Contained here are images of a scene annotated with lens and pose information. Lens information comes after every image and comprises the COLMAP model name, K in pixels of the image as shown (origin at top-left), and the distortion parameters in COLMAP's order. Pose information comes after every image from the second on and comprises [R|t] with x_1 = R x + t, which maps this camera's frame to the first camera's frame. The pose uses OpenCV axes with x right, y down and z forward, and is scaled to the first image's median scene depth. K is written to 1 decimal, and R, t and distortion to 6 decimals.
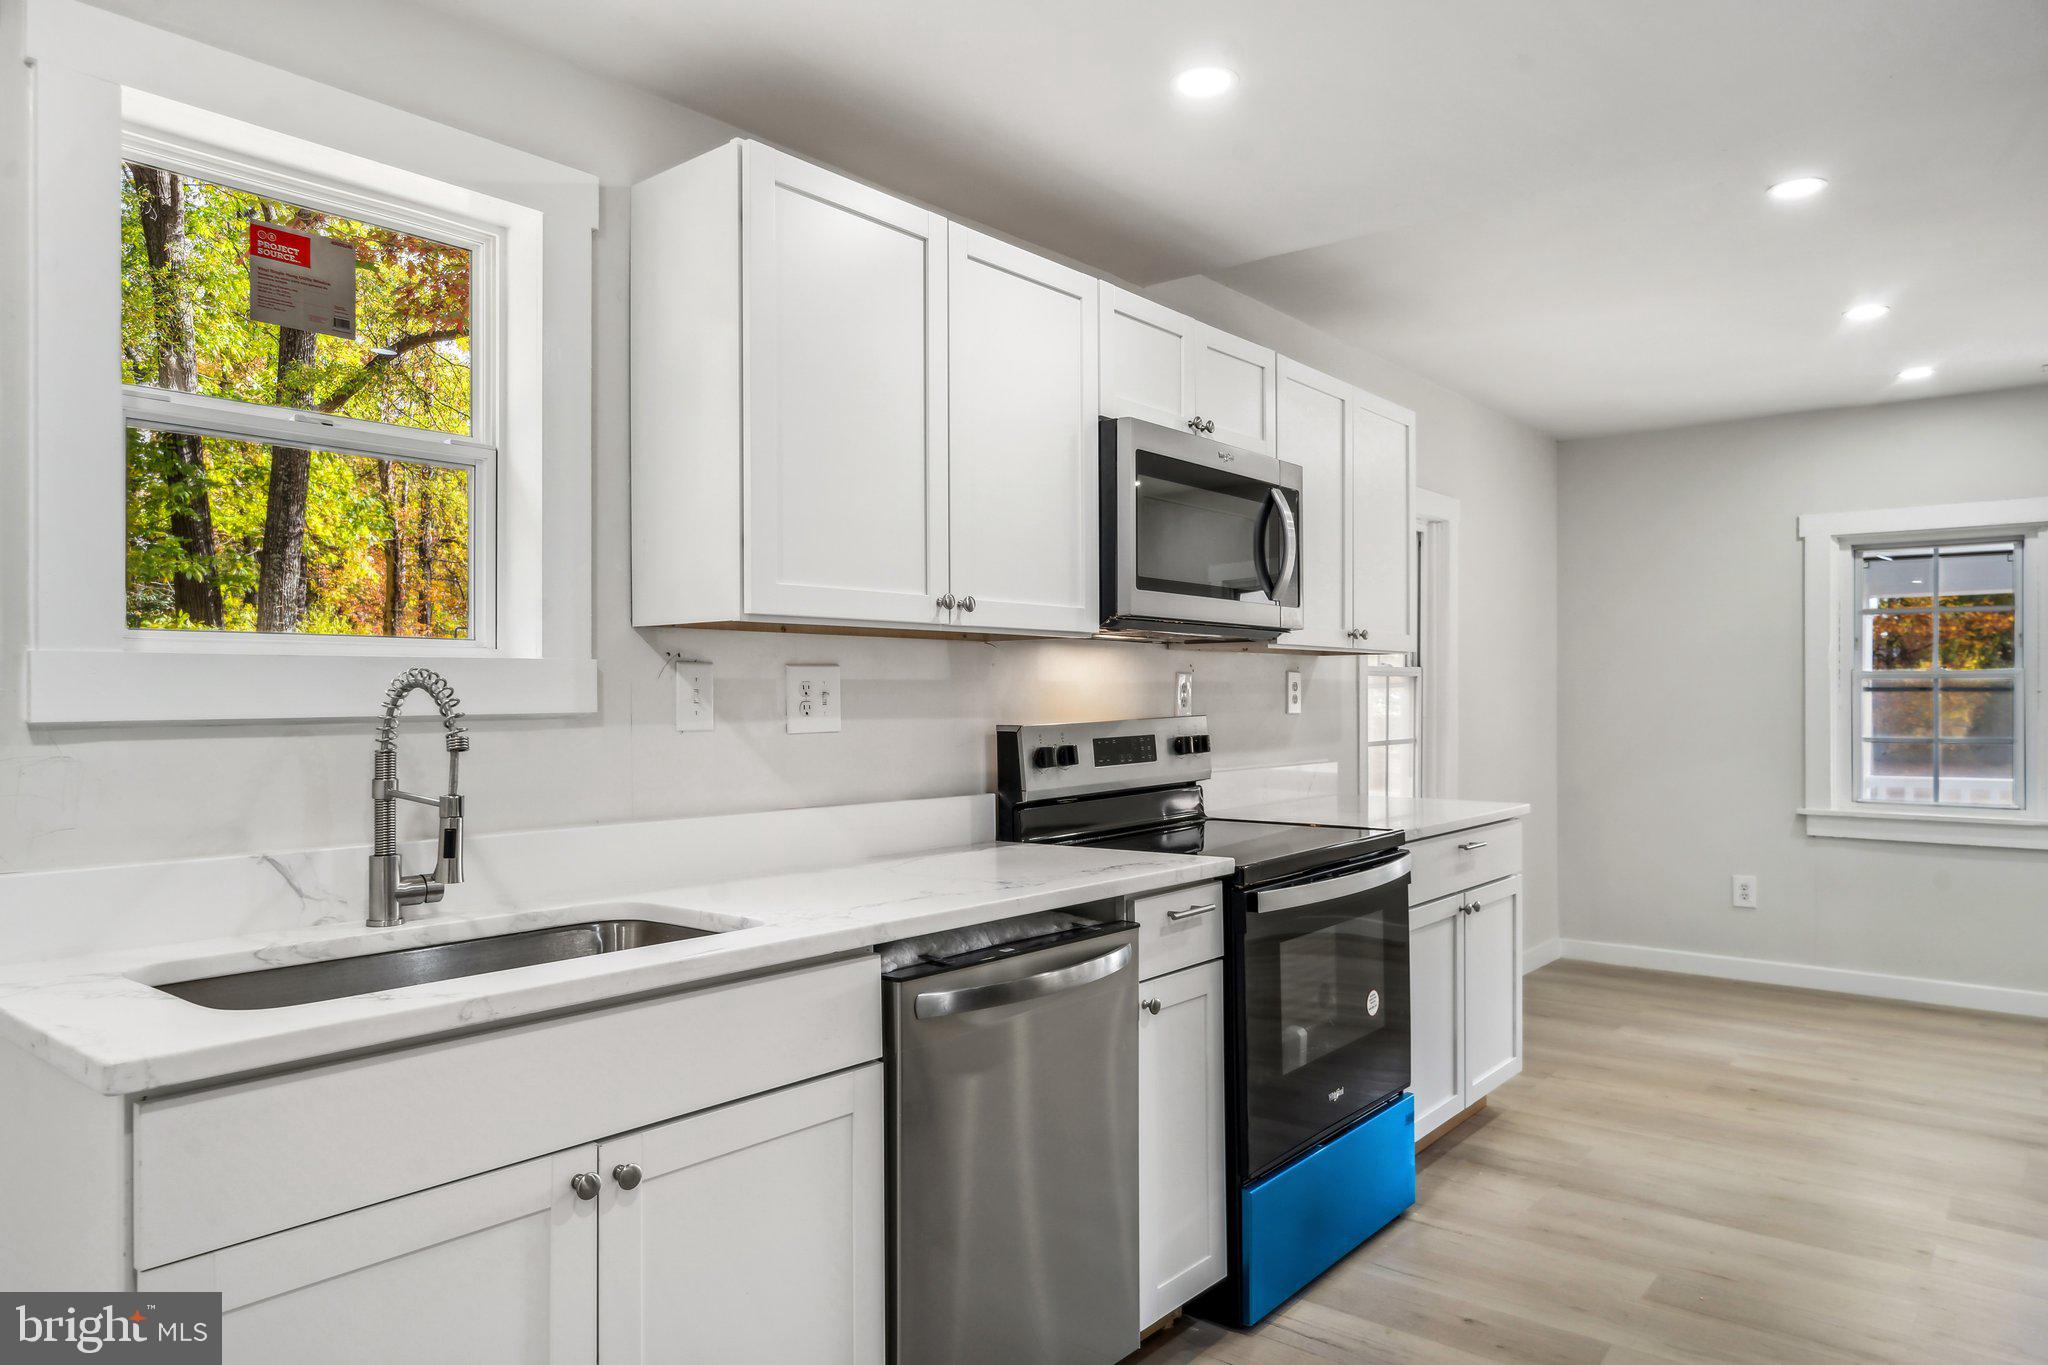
lens RADIAL K [[1301.2, 0, 1028.0], [0, 1301.2, 692.1], [0, 0, 1]] dist [-0.001541, 0.000892]
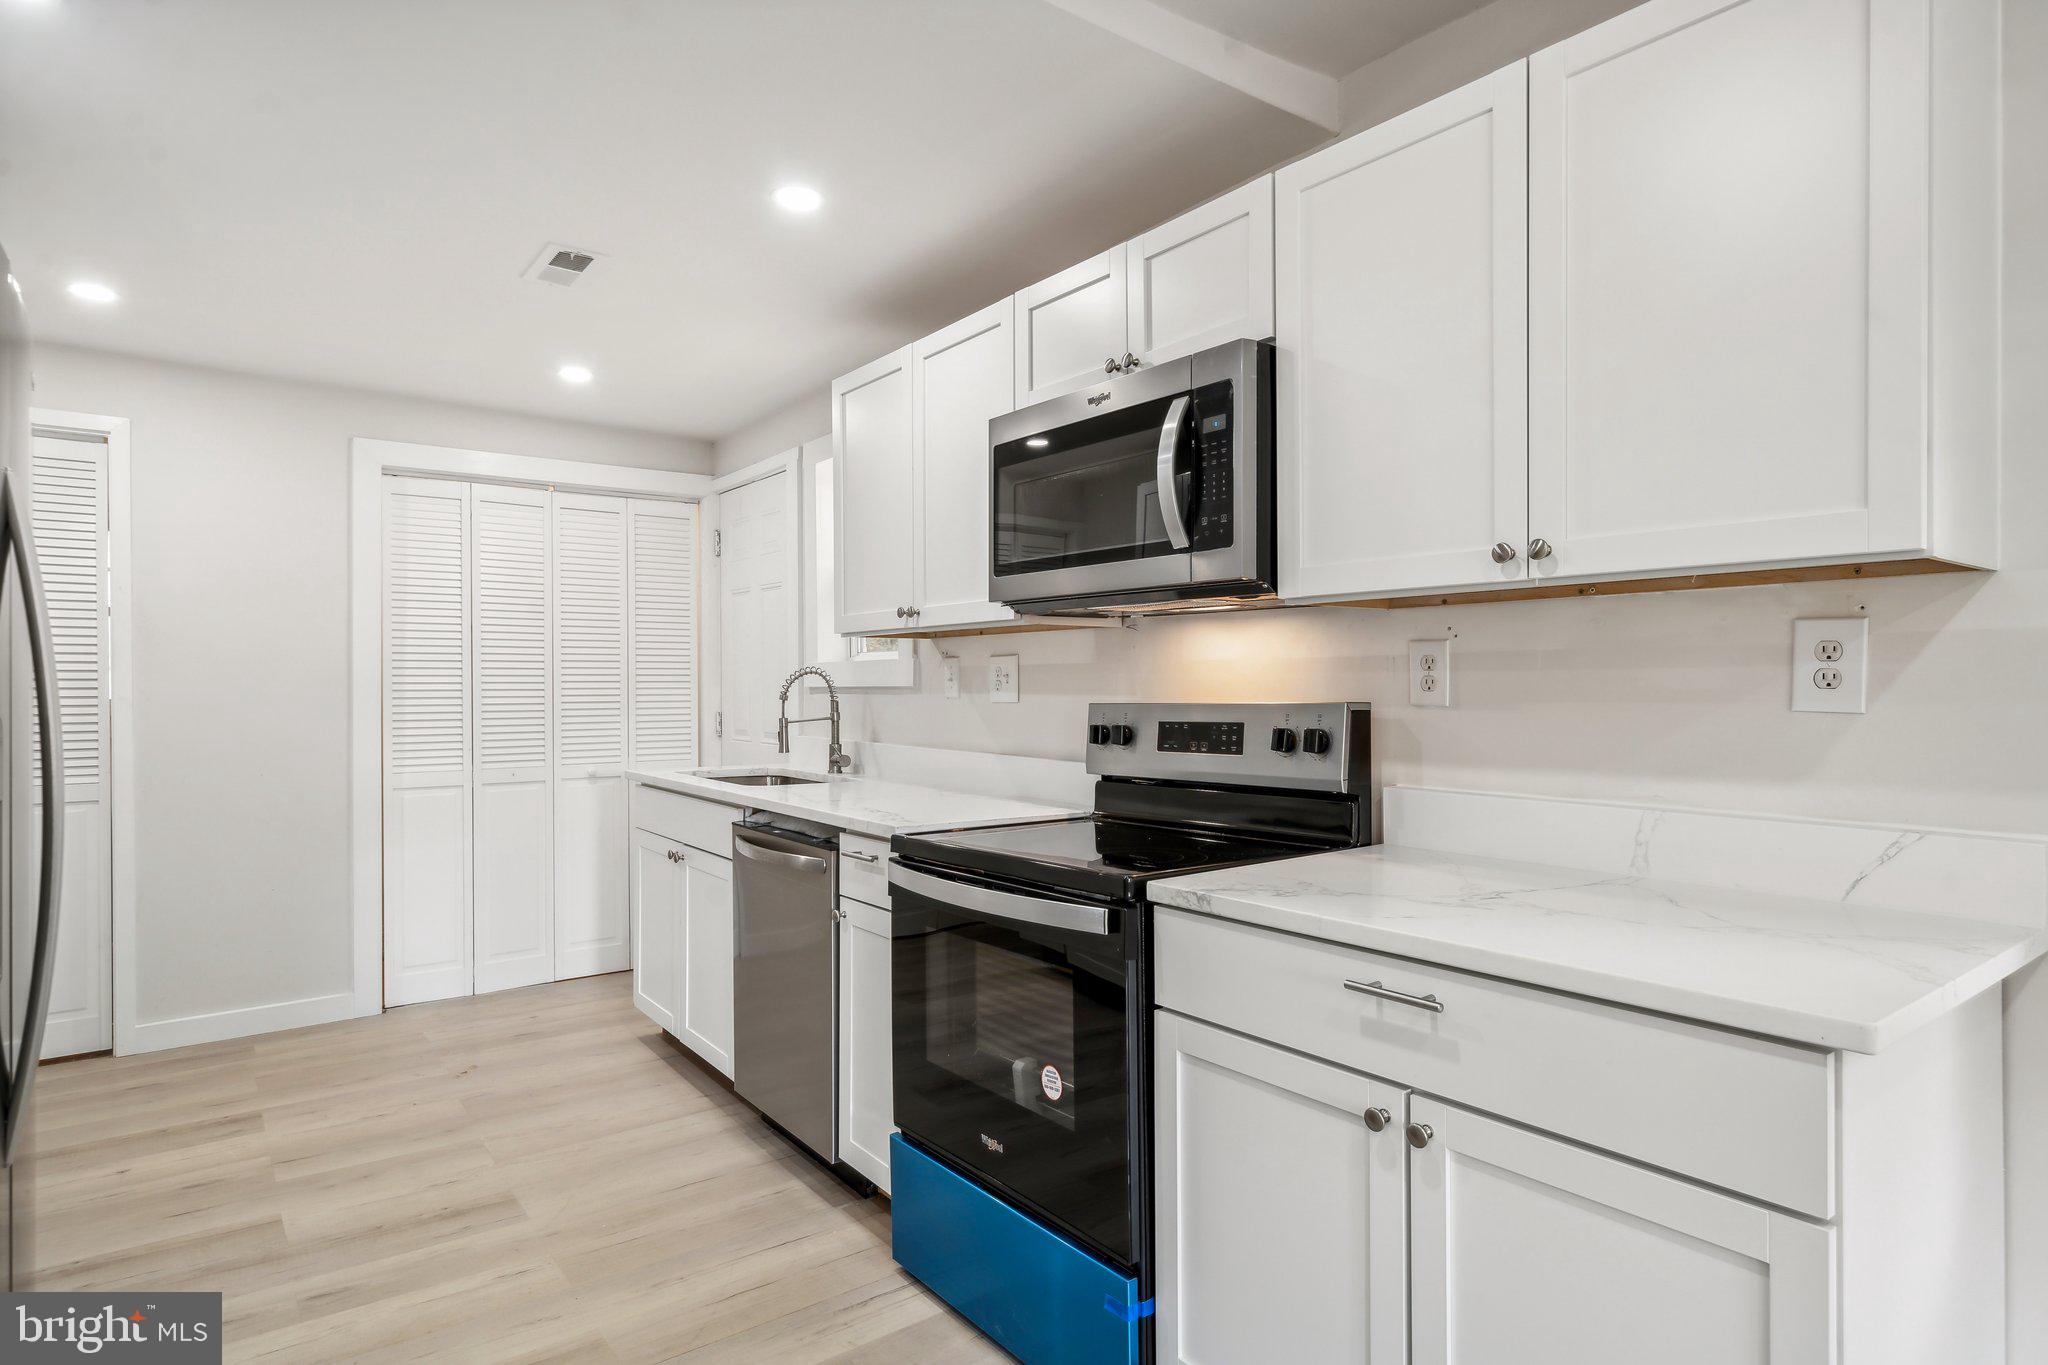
lens RADIAL K [[1118.3, 0, 1026.4], [0, 1118.3, 688.5], [0, 0, 1]] dist [-0.000478, -0.000253]
pose [[-0.229312, 0.010707, -0.973294, 0.750229], [0.007483, 0.999929, 0.009237, 0.003215], [0.973324, -0.005165, -0.229376, 0.949615]]
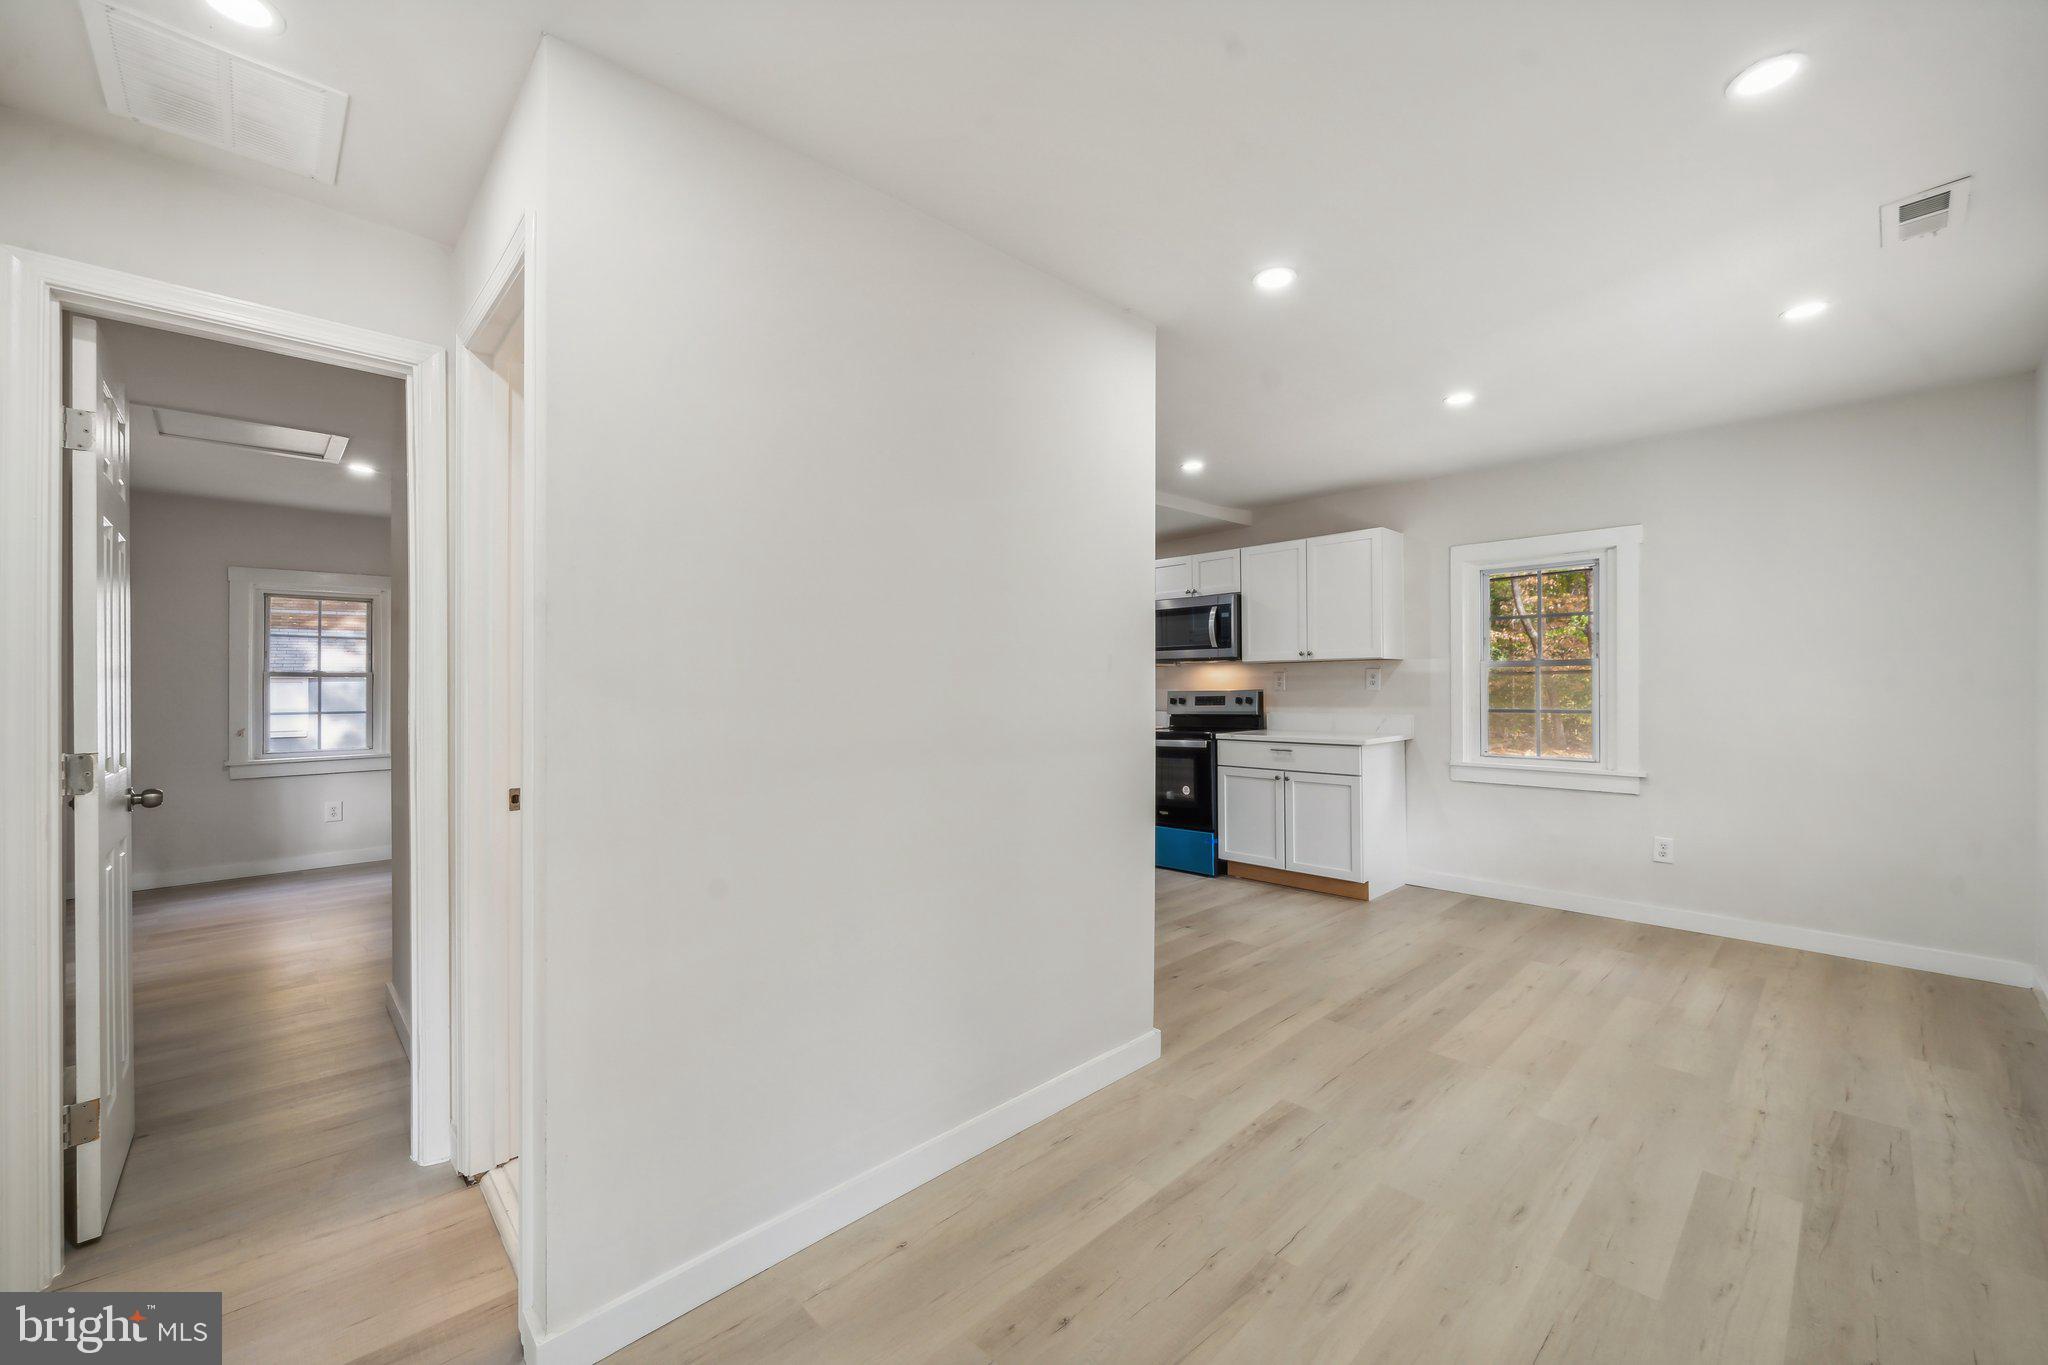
lens RADIAL K [[805.6, 0, 1020.6], [0, 805.6, 686.6], [0, 0, 1]] dist [-0.007972, -0.000243]
pose [[-0.129906, 0.005971, -0.991508, 1.725800], [0.011187, 0.999927, 0.004556, -0.000426], [0.991463, -0.010500, -0.129963, 0.728483]]
